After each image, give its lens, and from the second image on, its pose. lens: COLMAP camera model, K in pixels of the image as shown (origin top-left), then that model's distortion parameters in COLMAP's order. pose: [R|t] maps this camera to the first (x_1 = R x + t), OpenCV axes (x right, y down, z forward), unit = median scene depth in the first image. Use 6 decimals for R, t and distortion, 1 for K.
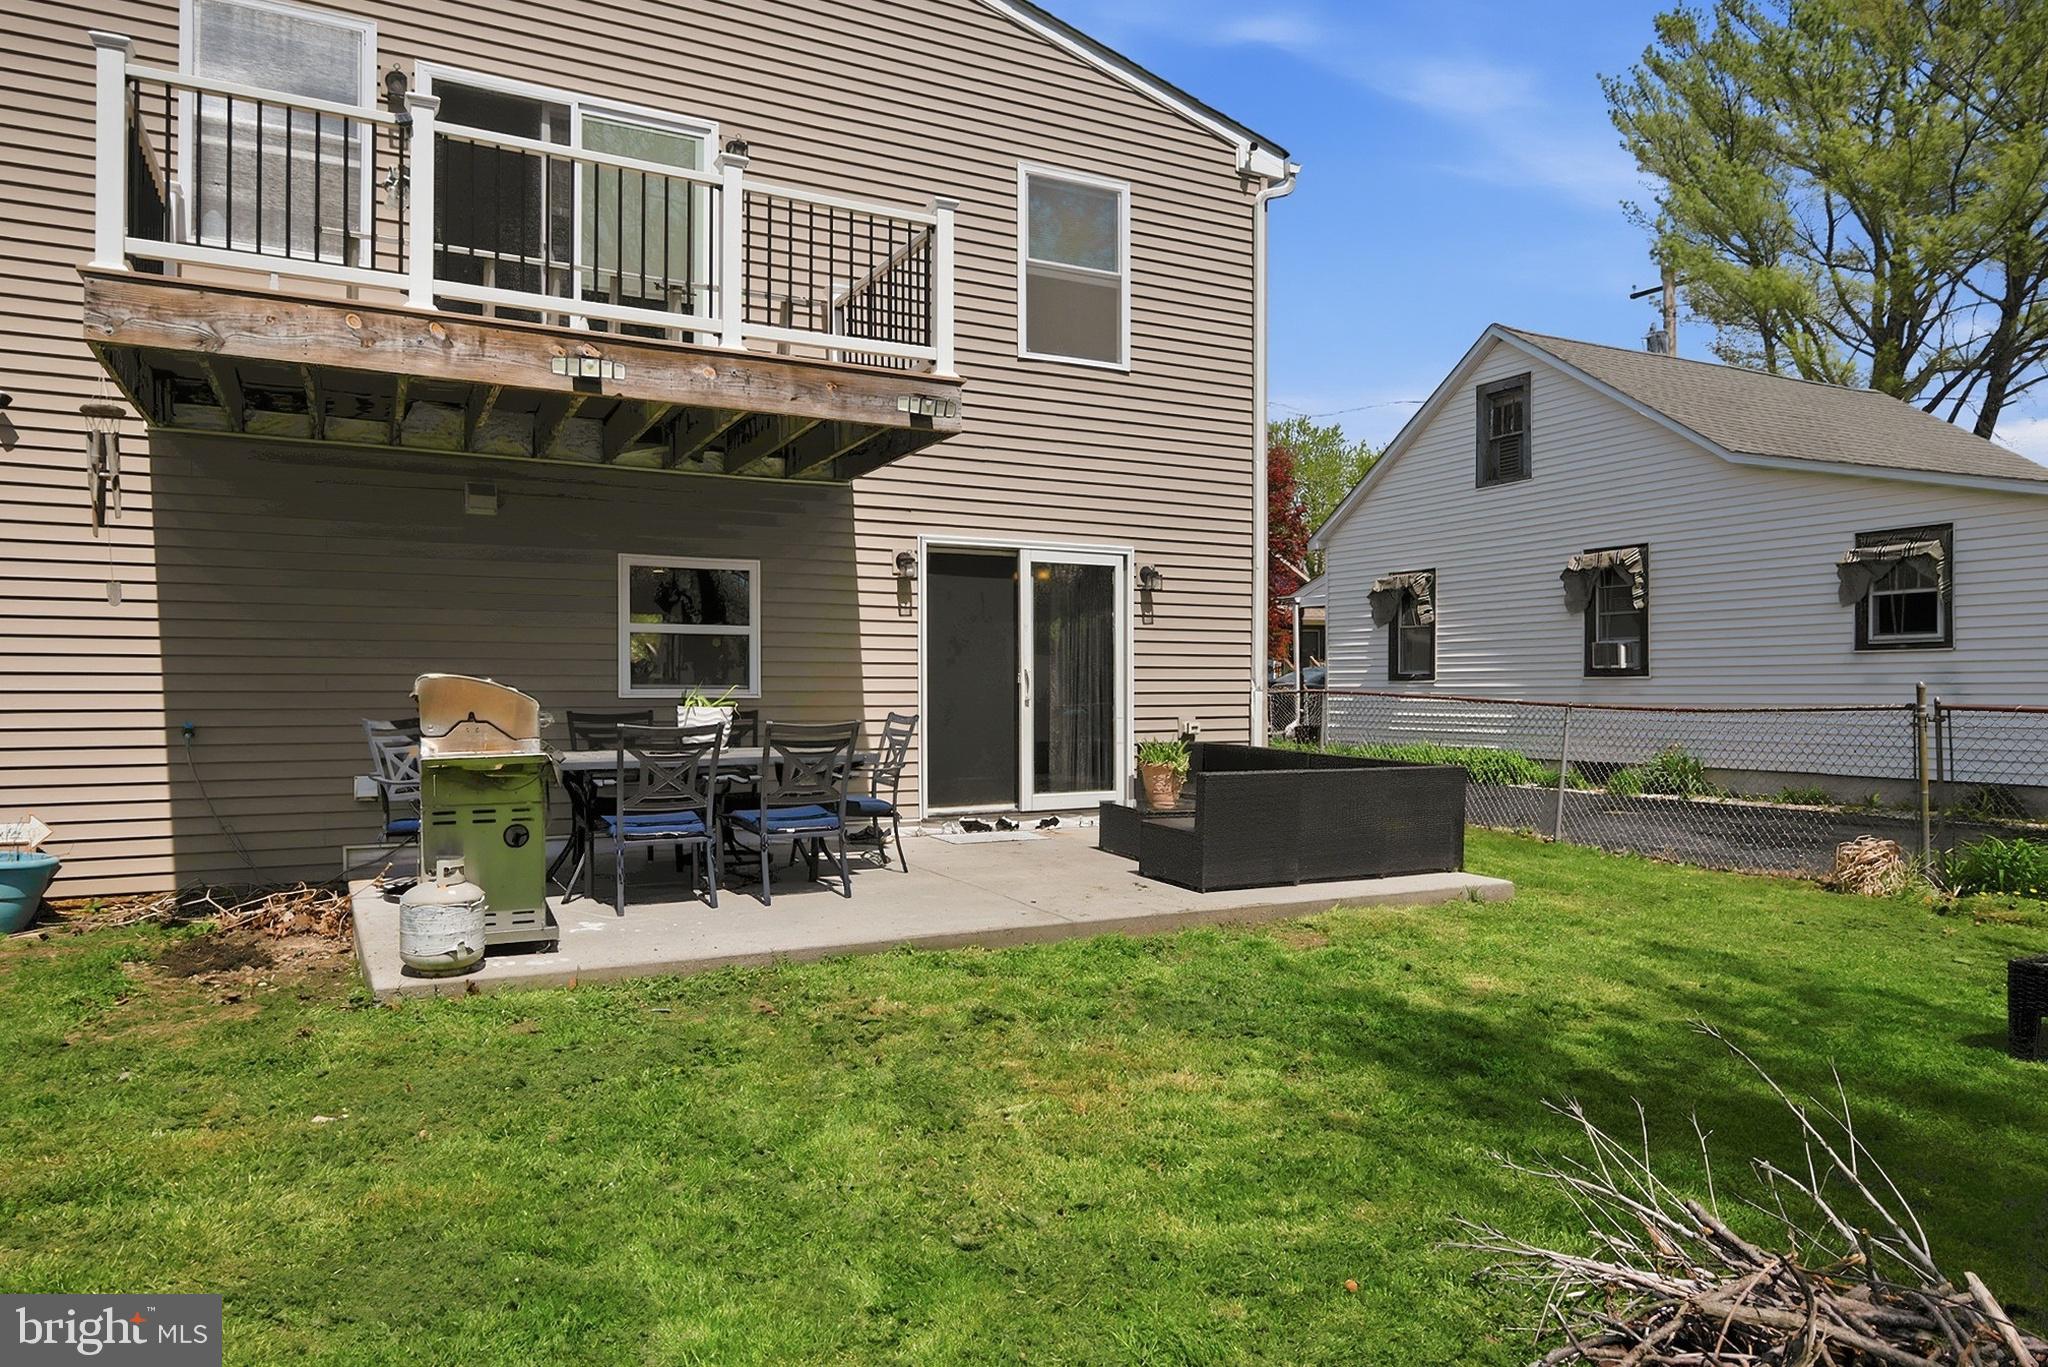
lens RADIAL K [[1311.2, 0, 1024.0], [0, 1311.2, 683.5], [0, 0, 1]] dist [-0.005525, 0.000887]
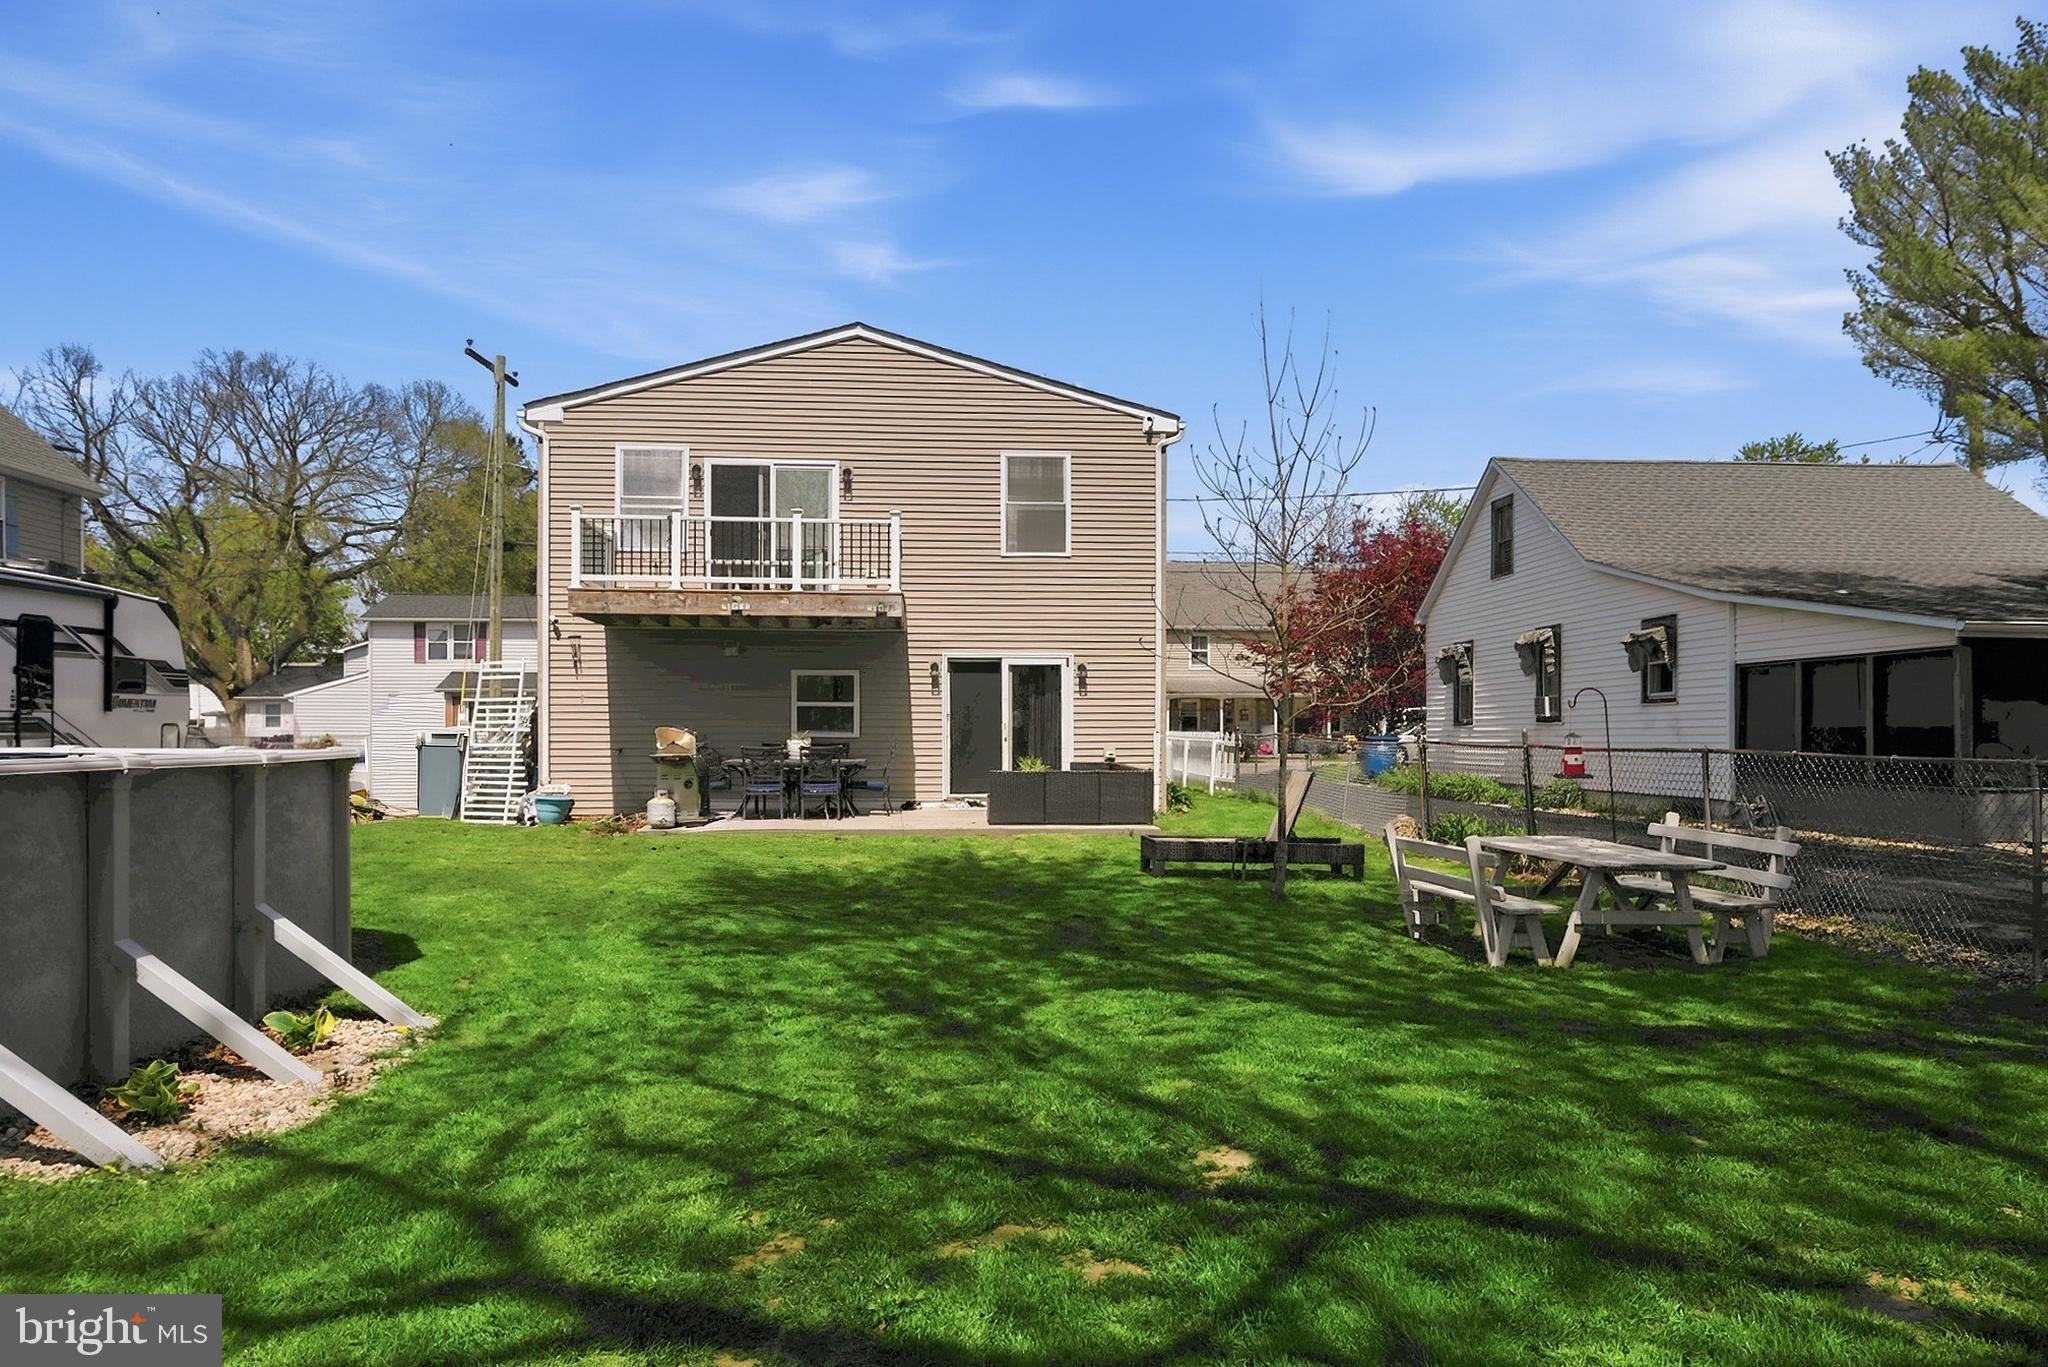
lens RADIAL K [[1334.4, 0, 1002.7], [0, 1334.4, 718.1], [0, 0, 1]] dist [0.000929, -0.025154]
pose [[0.918936, -0.006073, -0.394361, 0.719727], [0.003042, 0.999961, -0.008310, -0.000408], [0.394396, 0.006436, 0.918918, -0.723510]]
